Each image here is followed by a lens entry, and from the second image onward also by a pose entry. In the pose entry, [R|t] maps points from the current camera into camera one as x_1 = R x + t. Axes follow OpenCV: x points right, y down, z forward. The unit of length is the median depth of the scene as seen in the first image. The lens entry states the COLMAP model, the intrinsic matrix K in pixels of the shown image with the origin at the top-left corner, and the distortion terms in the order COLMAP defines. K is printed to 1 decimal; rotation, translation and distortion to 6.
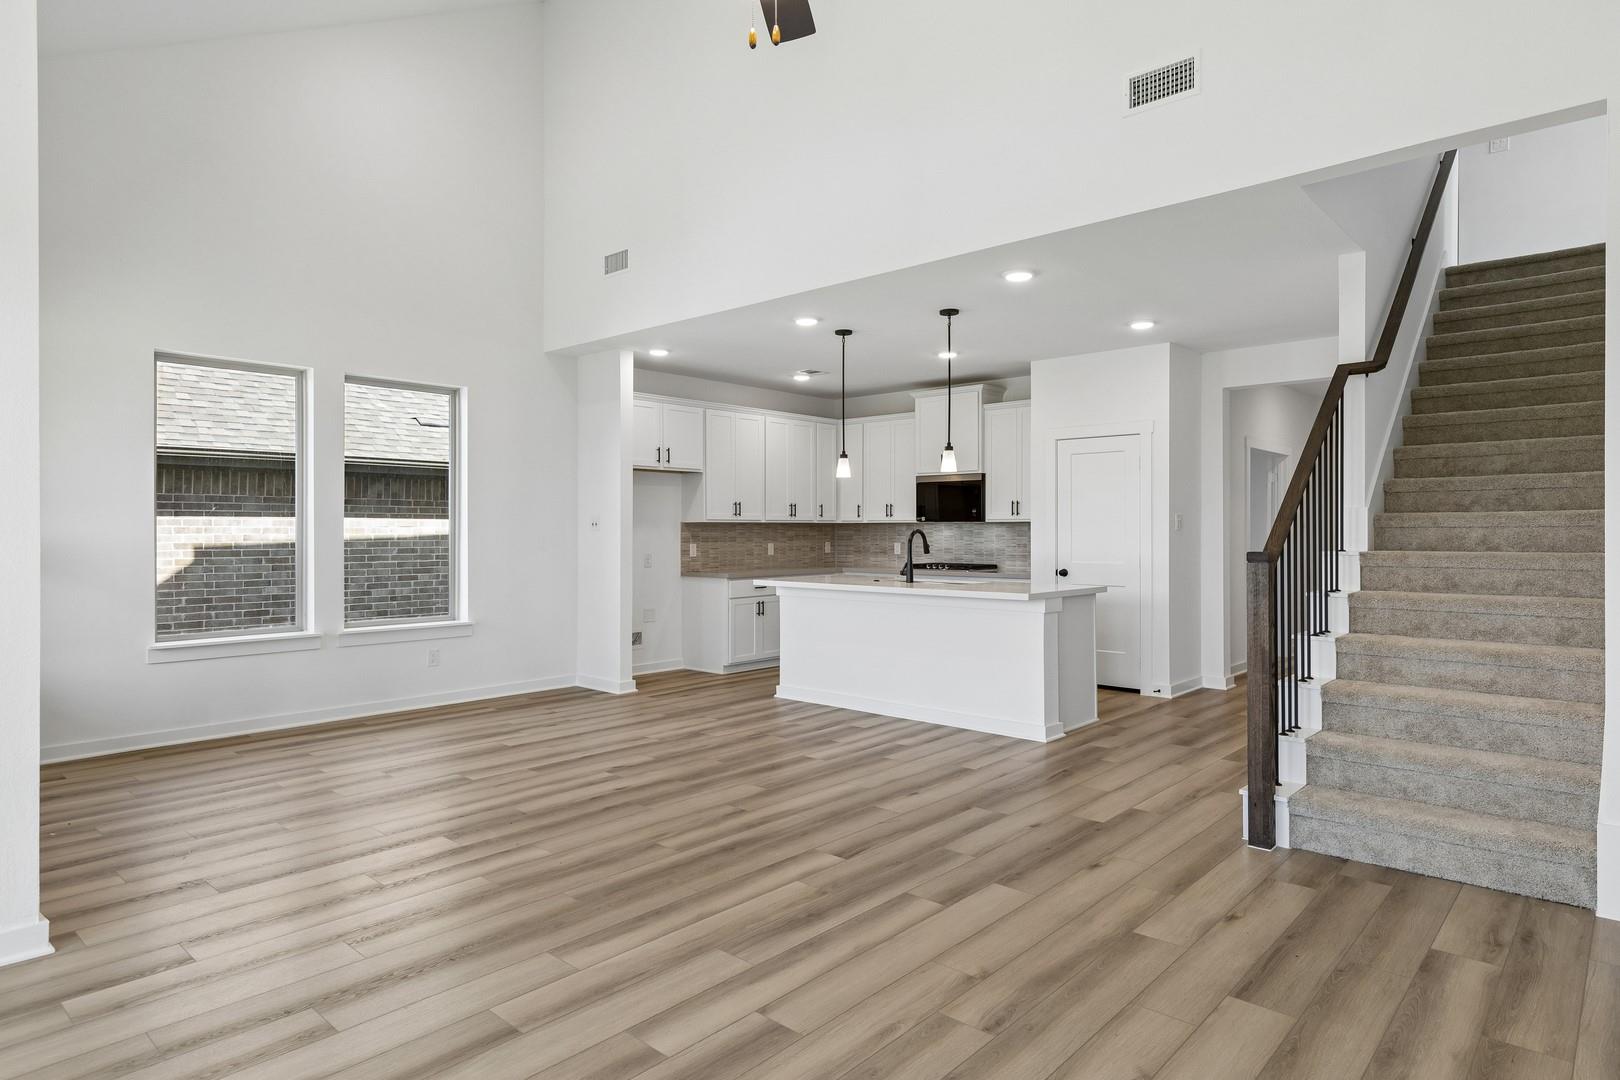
lens RADIAL K [[919.4, 0, 816.8], [0, 919.4, 532.5], [0, 0, 1]] dist [0.009558, 0.000152]
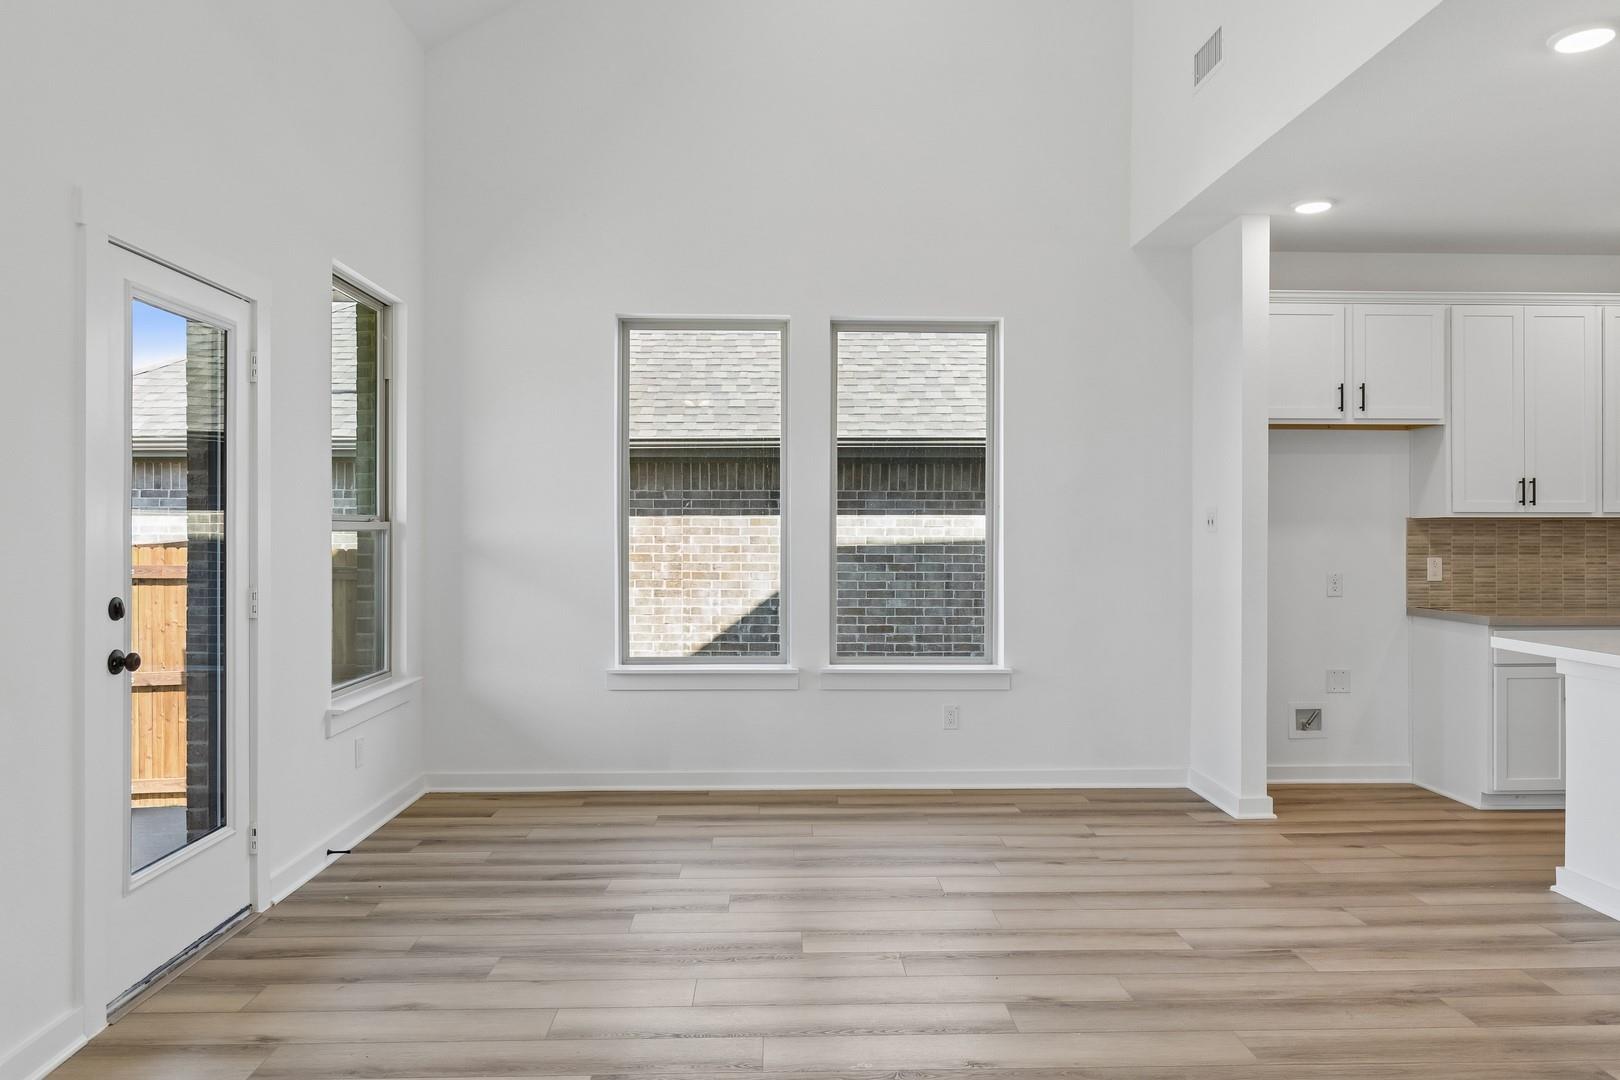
lens RADIAL K [[1082.0, 0, 810.3], [0, 1082.0, 533.9], [0, 0, 1]] dist [-0.003681, -0.001207]
pose [[0.691707, 0.003136, -0.722171, 0.089281], [-0.003306, 0.999994, 0.001176, -0.001359], [0.722170, 0.001574, 0.691713, 0.351750]]
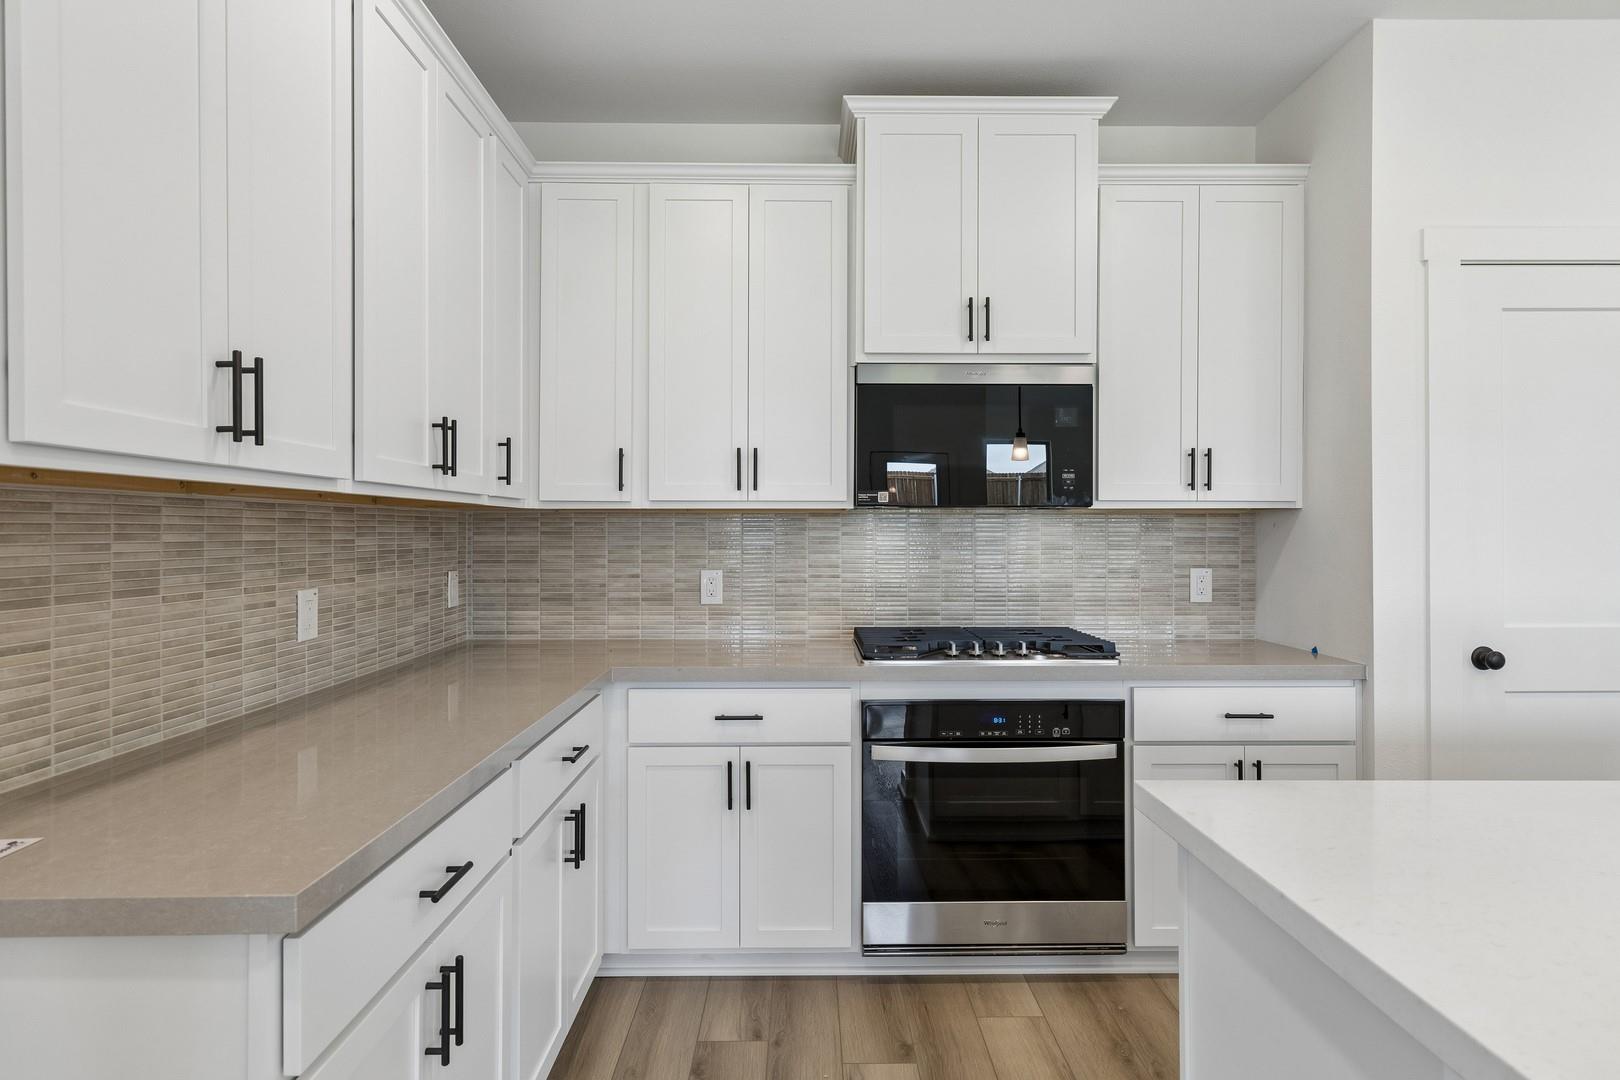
lens RADIAL K [[898.0, 0, 816.4], [0, 898.0, 535.8], [0, 0, 1]] dist [0.010587, -0.000277]
pose [[0.734056, -0.002122, 0.679086, -0.146102], [0.001749, 0.999998, 0.001234, -0.002211], [-0.679087, 0.000282, 0.734058, 0.998472]]
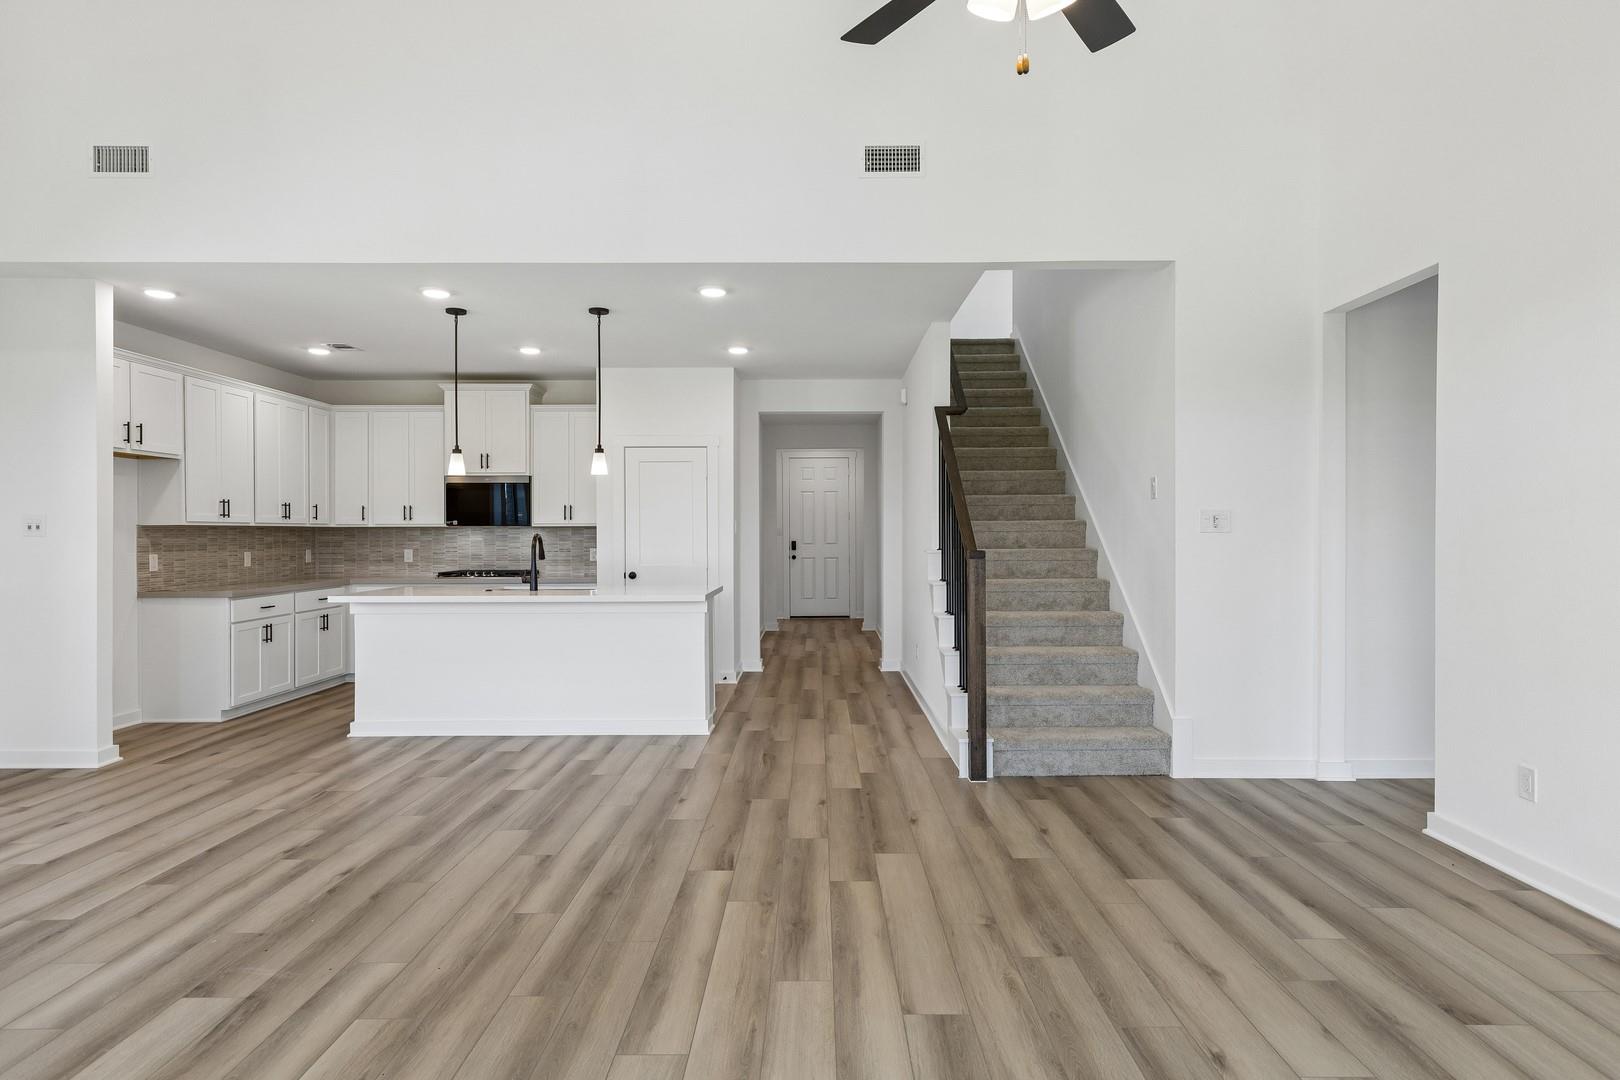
lens RADIAL K [[898.0, 0, 816.4], [0, 898.0, 535.8], [0, 0, 1]] dist [0.010587, -0.000277]
pose [[0.743232, -0.003063, 0.669027, -0.275636], [0.004189, 0.999991, -0.000075, -0.000166], [-0.669020, 0.002858, 0.743239, 0.116717]]
